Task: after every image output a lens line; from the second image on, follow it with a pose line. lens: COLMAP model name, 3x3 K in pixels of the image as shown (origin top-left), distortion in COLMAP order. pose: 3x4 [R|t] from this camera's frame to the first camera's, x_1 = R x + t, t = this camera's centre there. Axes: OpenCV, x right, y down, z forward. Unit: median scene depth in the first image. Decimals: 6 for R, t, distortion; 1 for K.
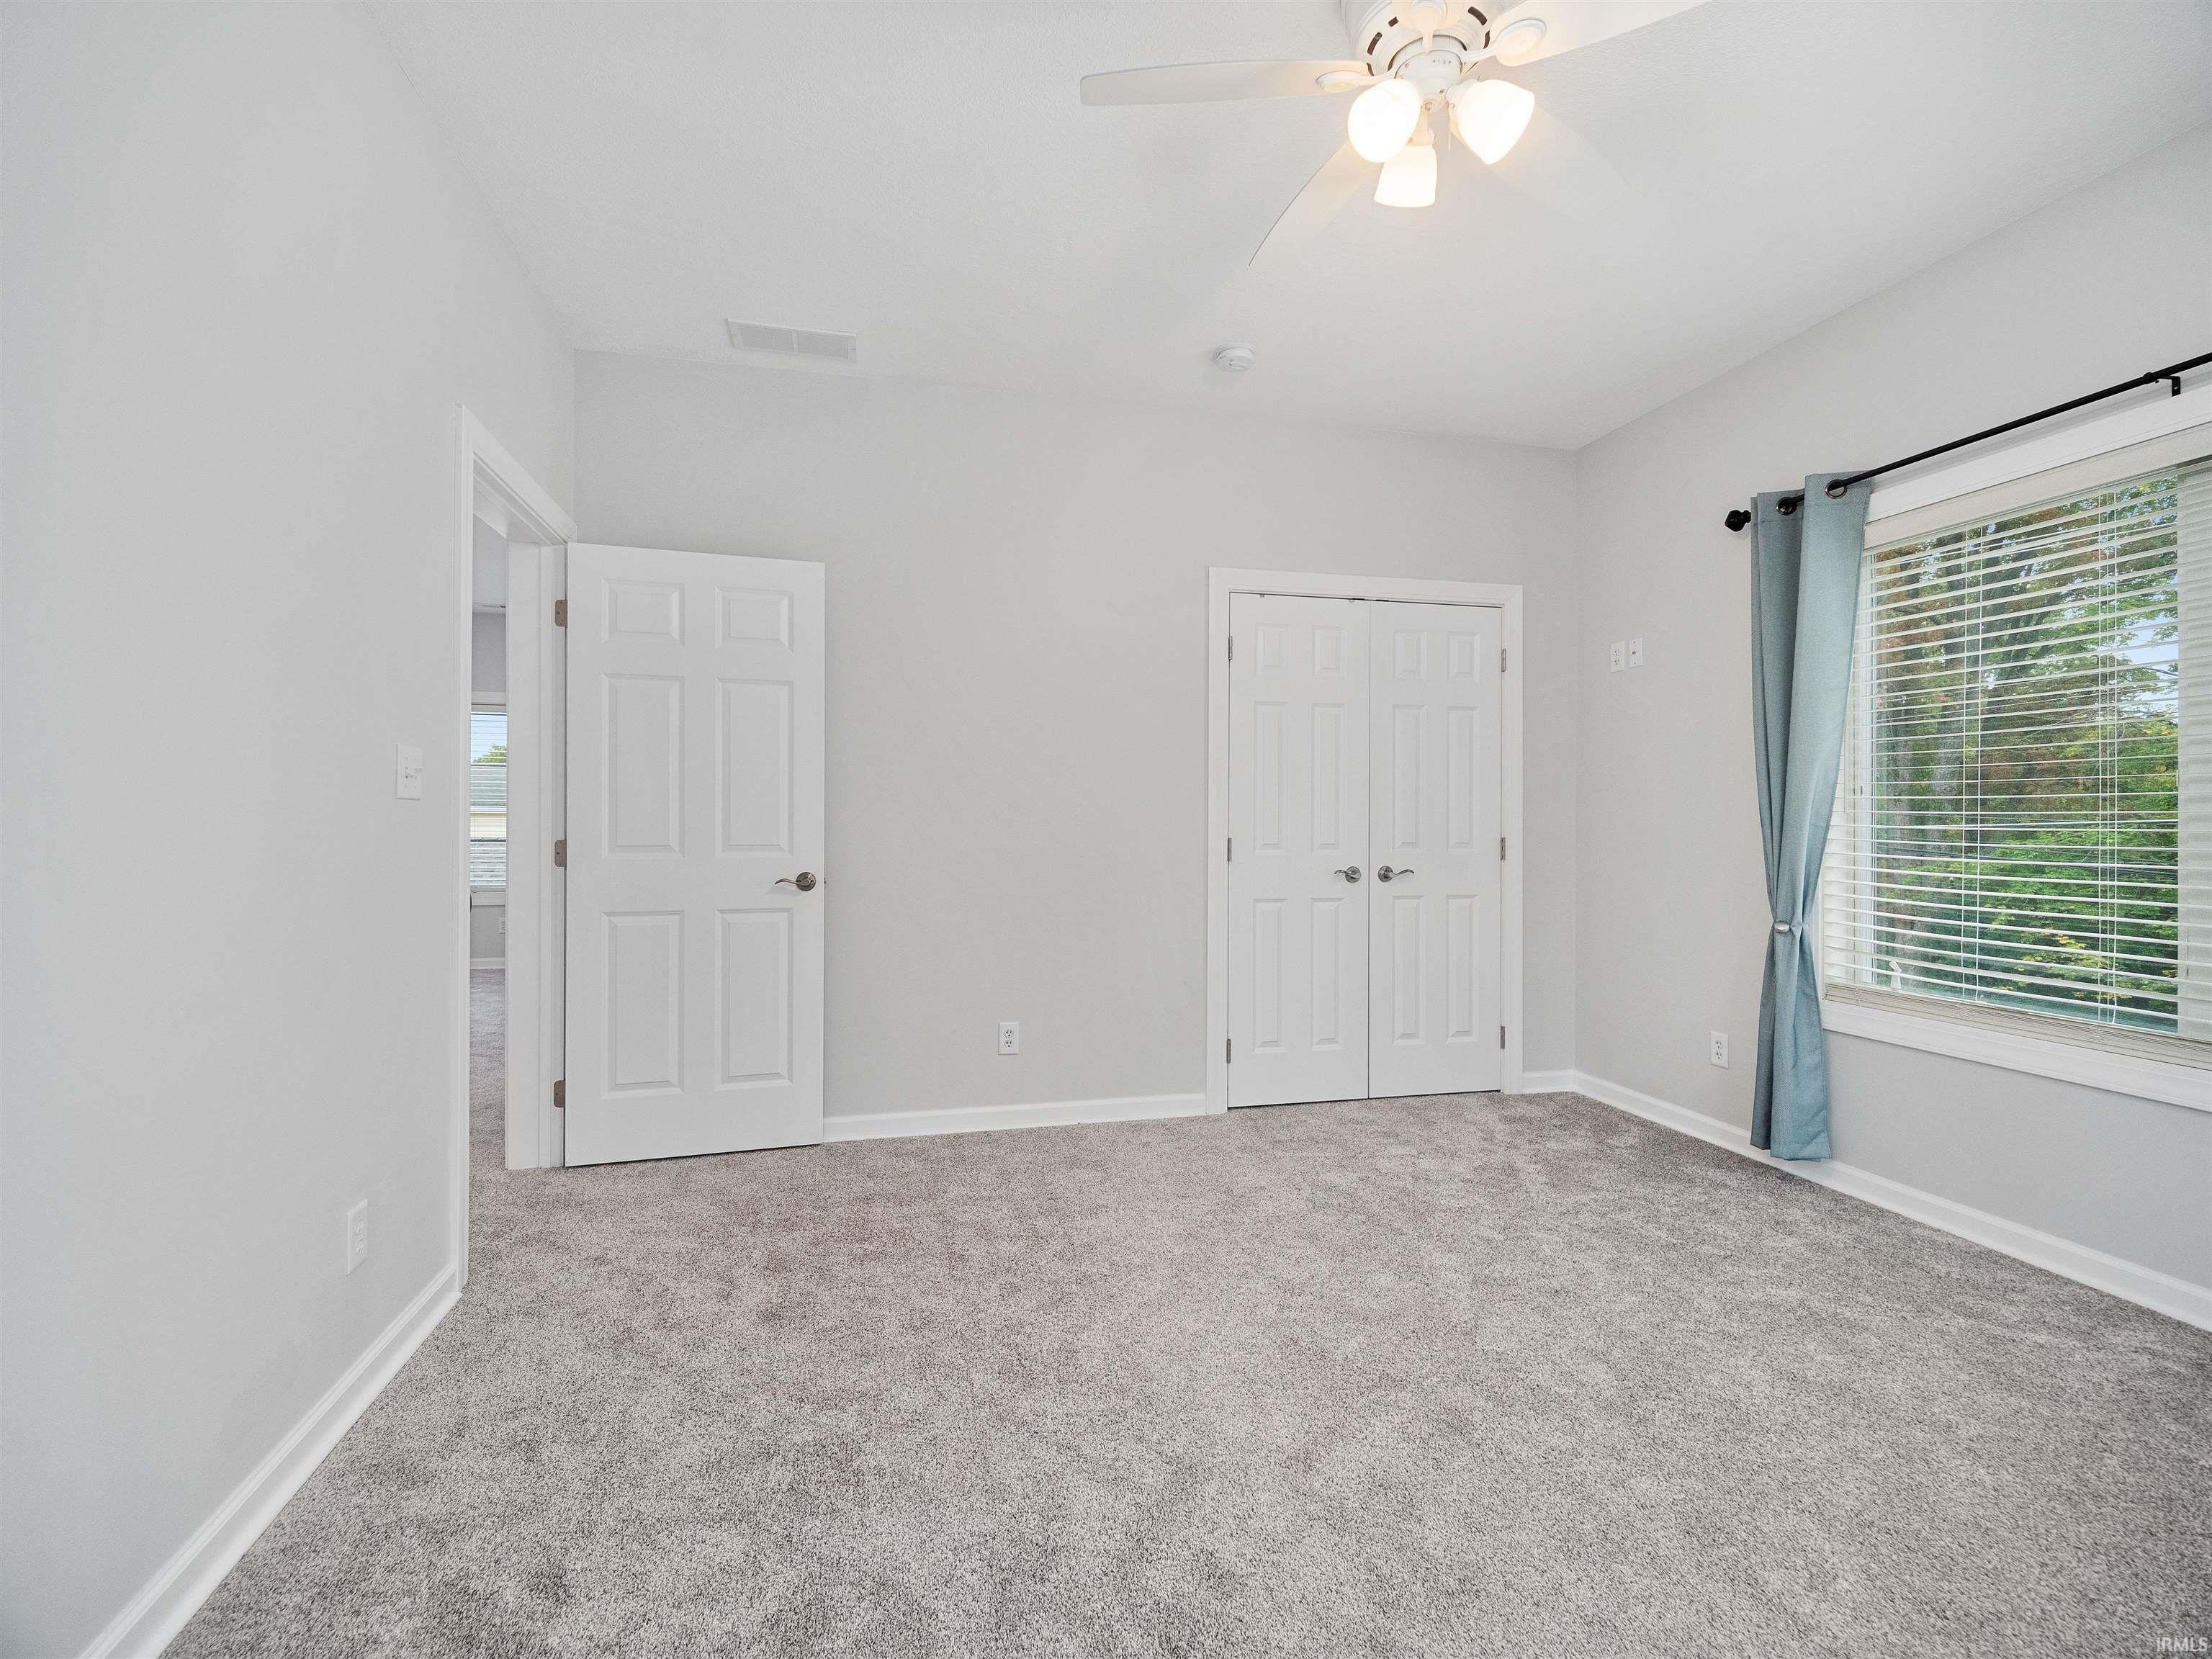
lens RADIAL K [[984.4, 0, 1095.3], [0, 984.4, 809.2], [0, 0, 1]] dist [-0.001532, -0.000226]
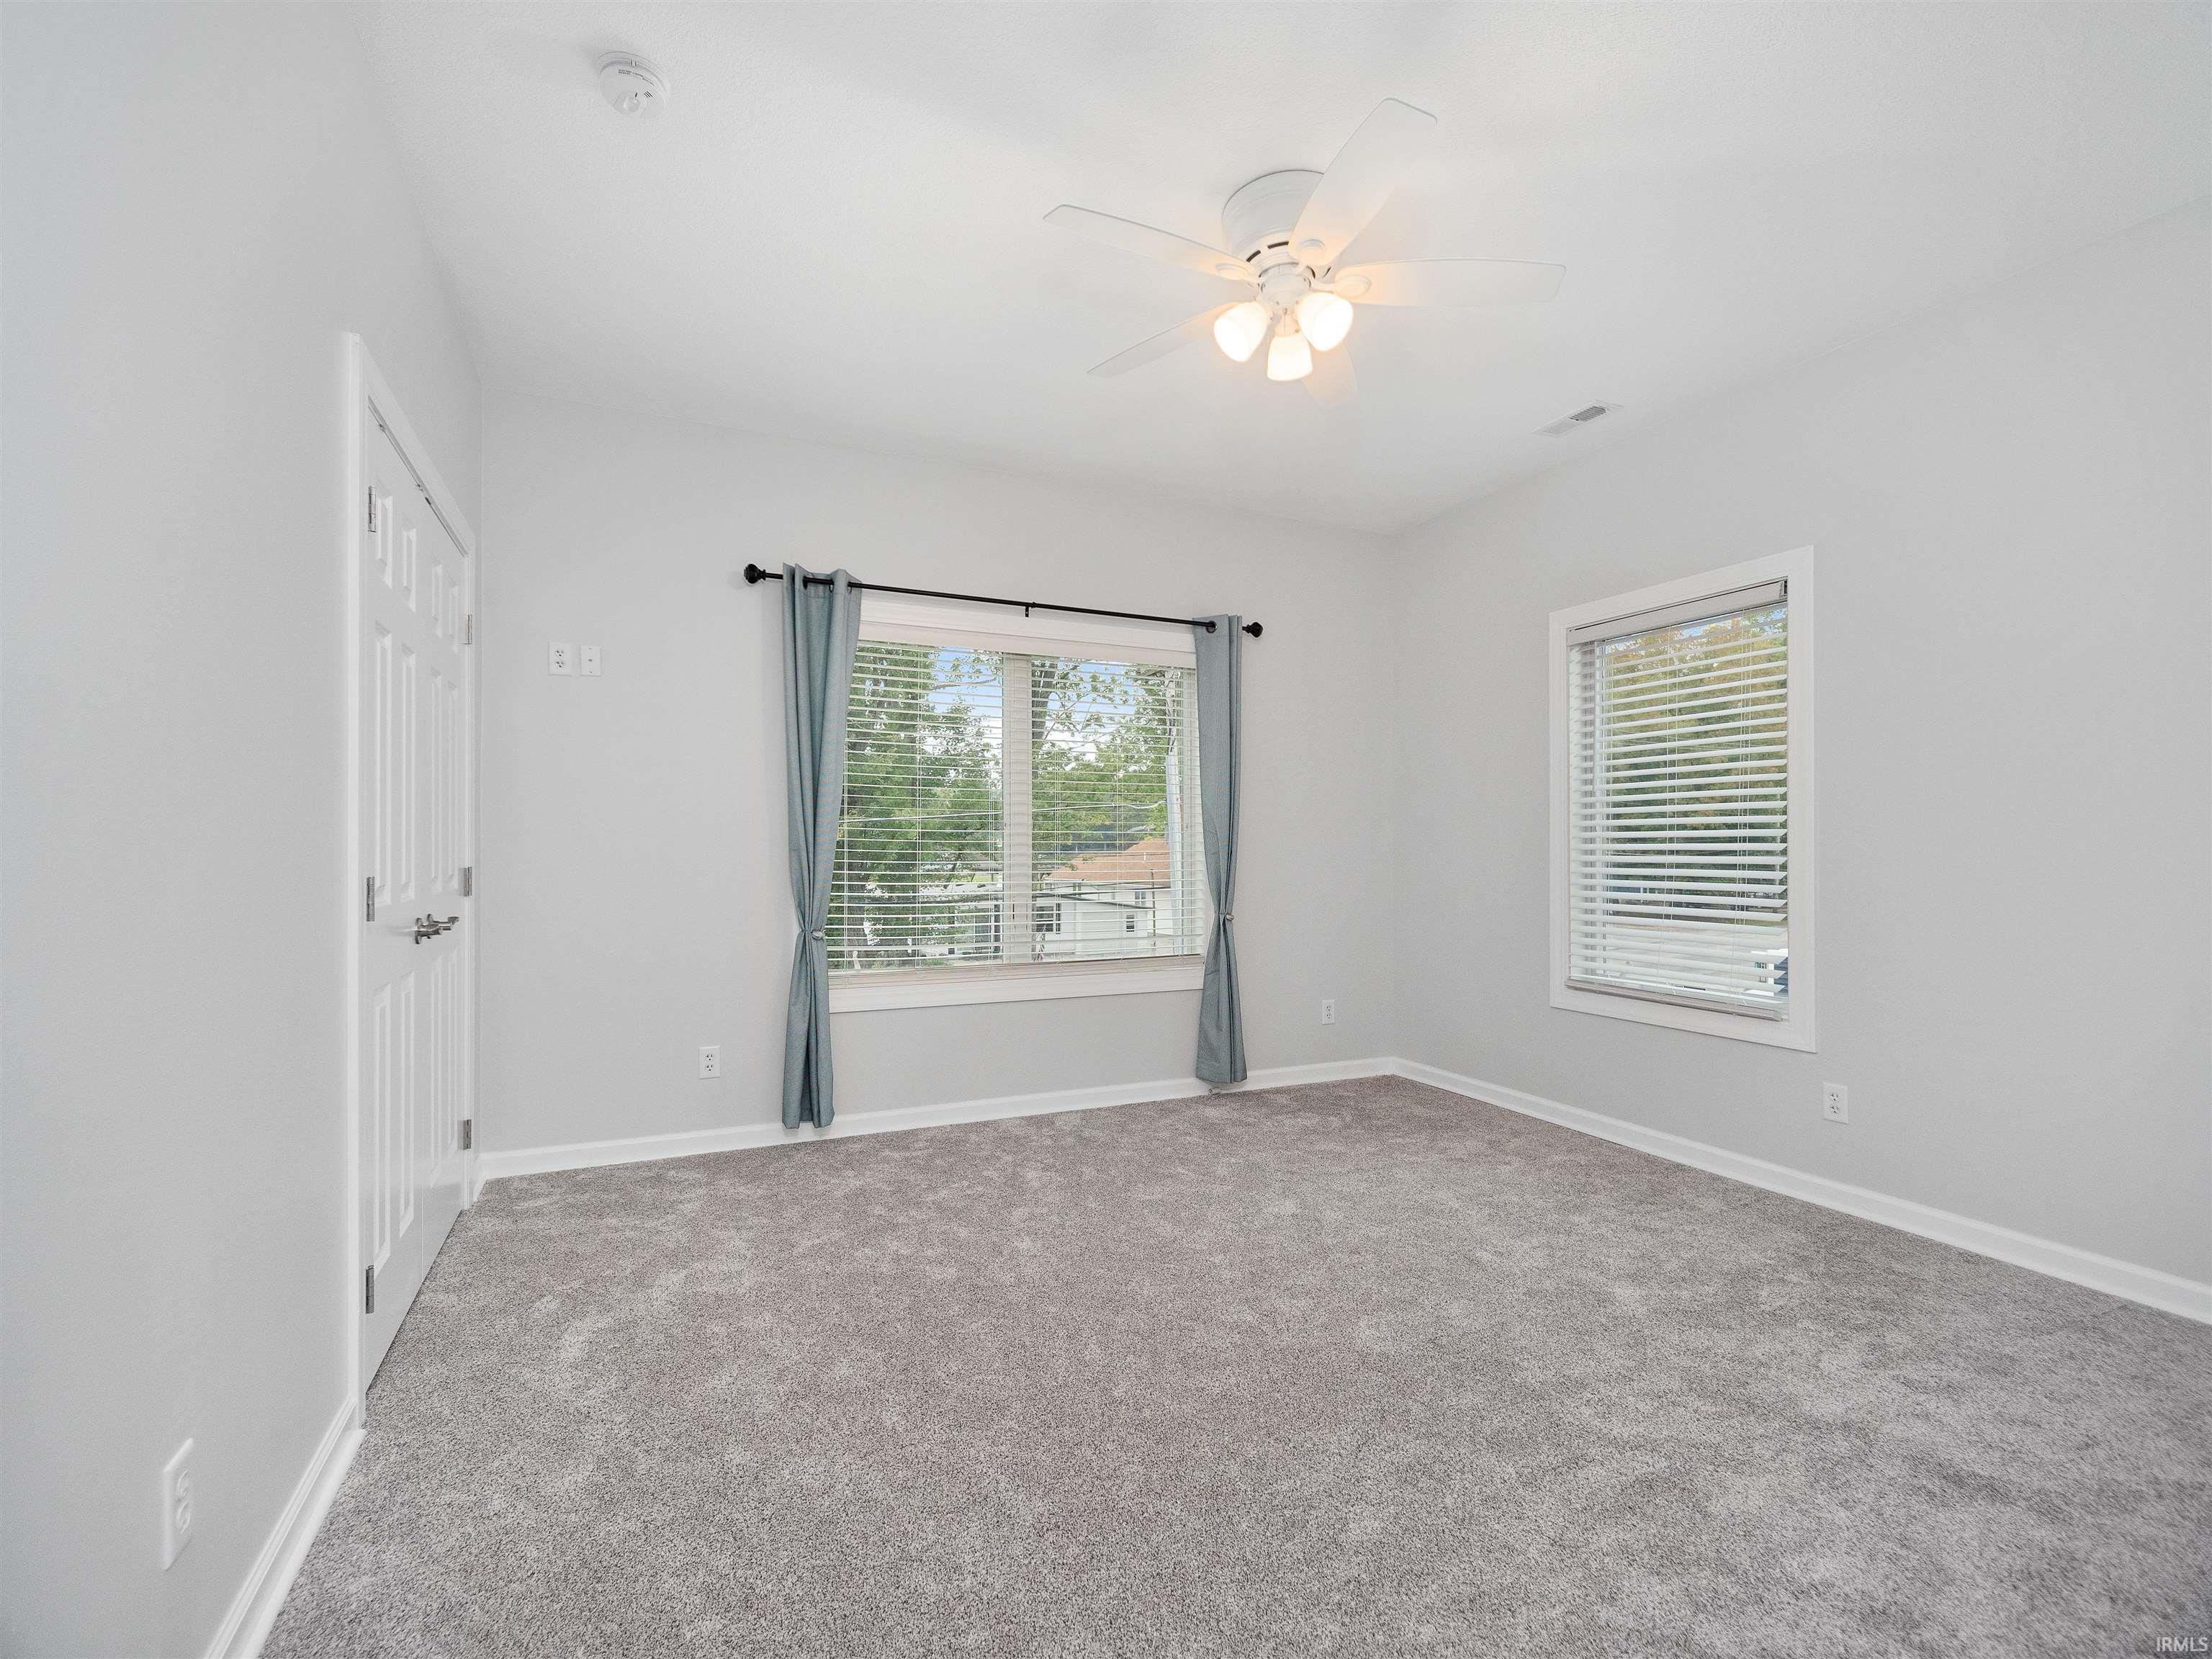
lens RADIAL K [[984.4, 0, 1095.3], [0, 984.4, 809.2], [0, 0, 1]] dist [-0.001532, -0.000226]
pose [[-0.179115, 0.030744, 0.983348, -0.557121], [-0.019201, 0.999212, -0.034738, 0.001938], [-0.983641, -0.025103, -0.178383, 0.910573]]
